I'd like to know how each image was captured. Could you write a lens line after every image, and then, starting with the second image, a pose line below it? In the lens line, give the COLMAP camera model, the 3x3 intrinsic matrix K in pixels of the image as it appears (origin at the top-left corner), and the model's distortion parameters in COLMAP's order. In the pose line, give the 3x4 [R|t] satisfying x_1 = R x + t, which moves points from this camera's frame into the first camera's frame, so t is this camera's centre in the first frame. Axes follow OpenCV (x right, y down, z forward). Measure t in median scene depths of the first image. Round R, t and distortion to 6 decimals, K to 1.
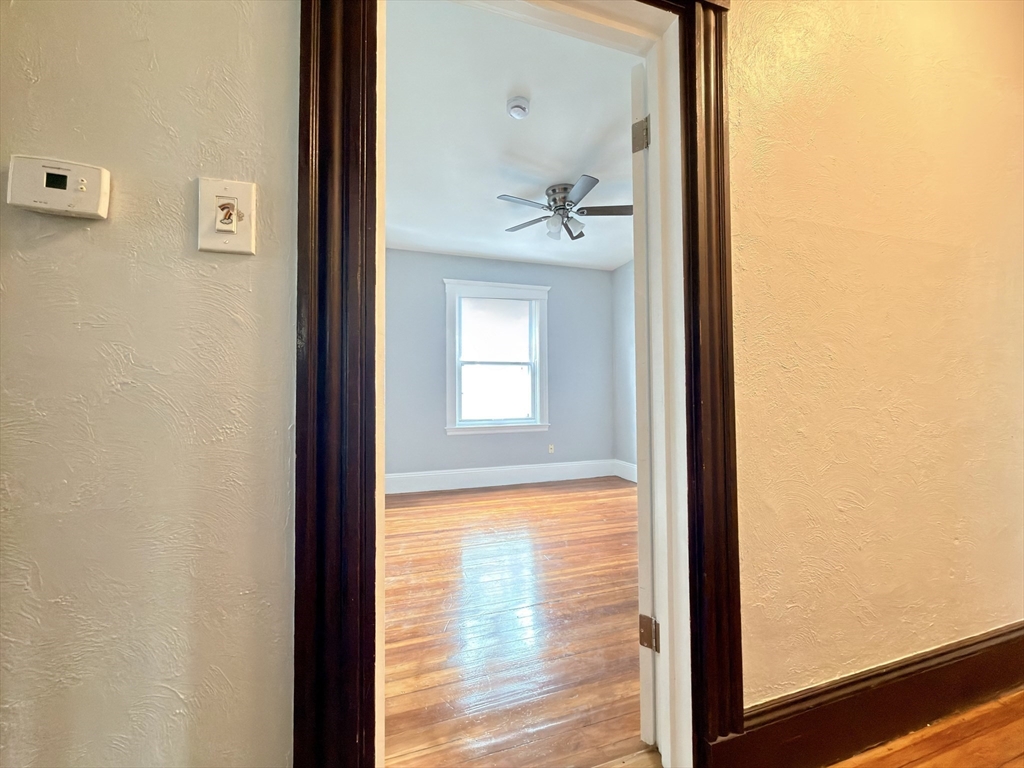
lens RADIAL K [[408.6, 0, 513.6], [0, 408.6, 386.0], [0, 0, 1]] dist [-0.001051, 0.001328]
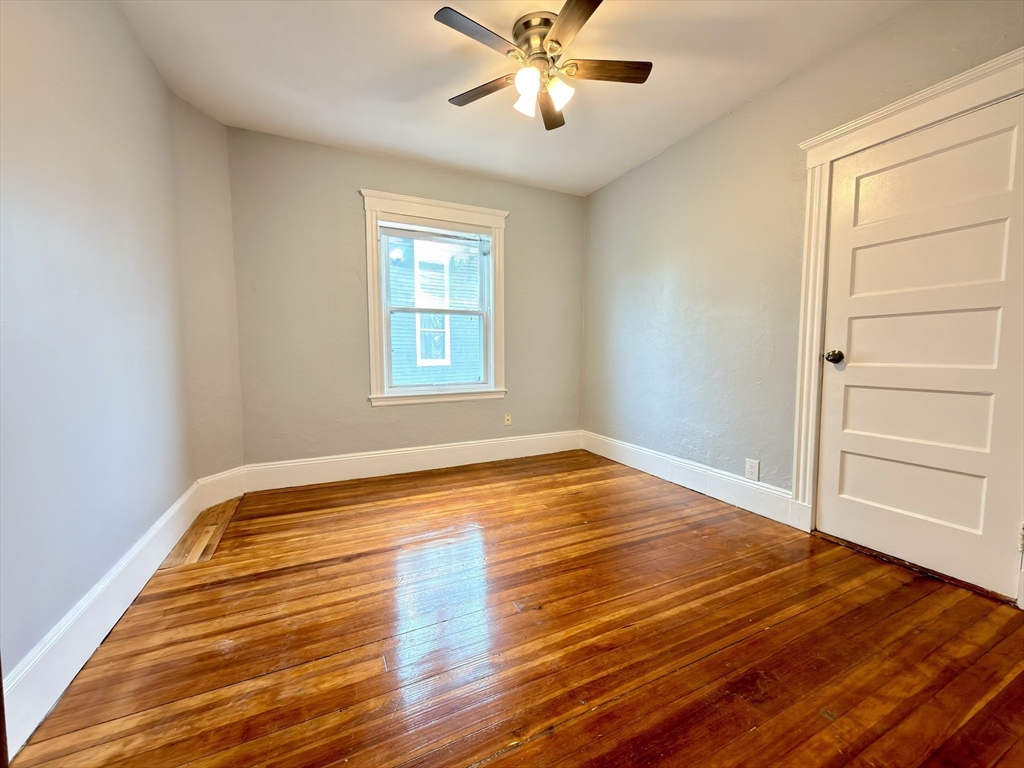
lens RADIAL K [[408.6, 0, 510.5], [0, 408.6, 385.1], [0, 0, 1]] dist [-0.001051, 0.001328]
pose [[0.991659, -0.005726, 0.128759, -0.008167], [-0.007834, 0.994488, 0.104562, 0.000872], [-0.128648, -0.104698, 0.986148, 0.290412]]
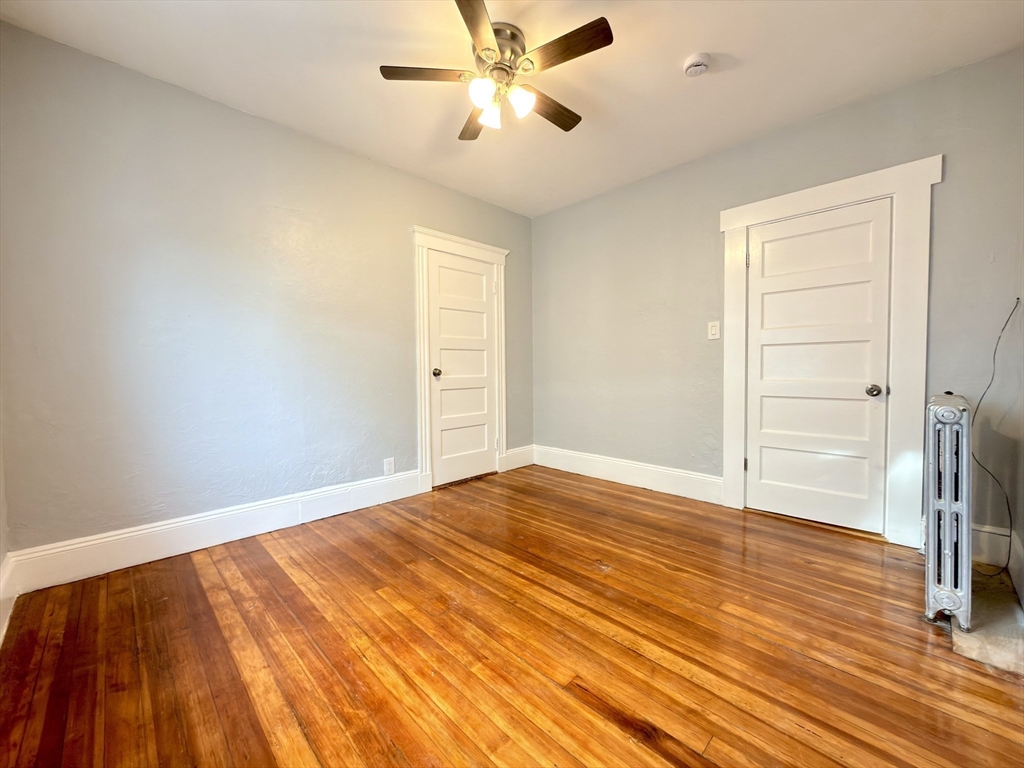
lens RADIAL K [[408.6, 0, 516.8], [0, 408.6, 383.6], [0, 0, 1]] dist [-0.001051, 0.001328]
pose [[-0.458682, -0.020793, 0.888357, -0.406799], [-0.009039, 0.999784, 0.018734, 0.025571], [-0.888555, 0.000563, -0.458770, 1.119306]]
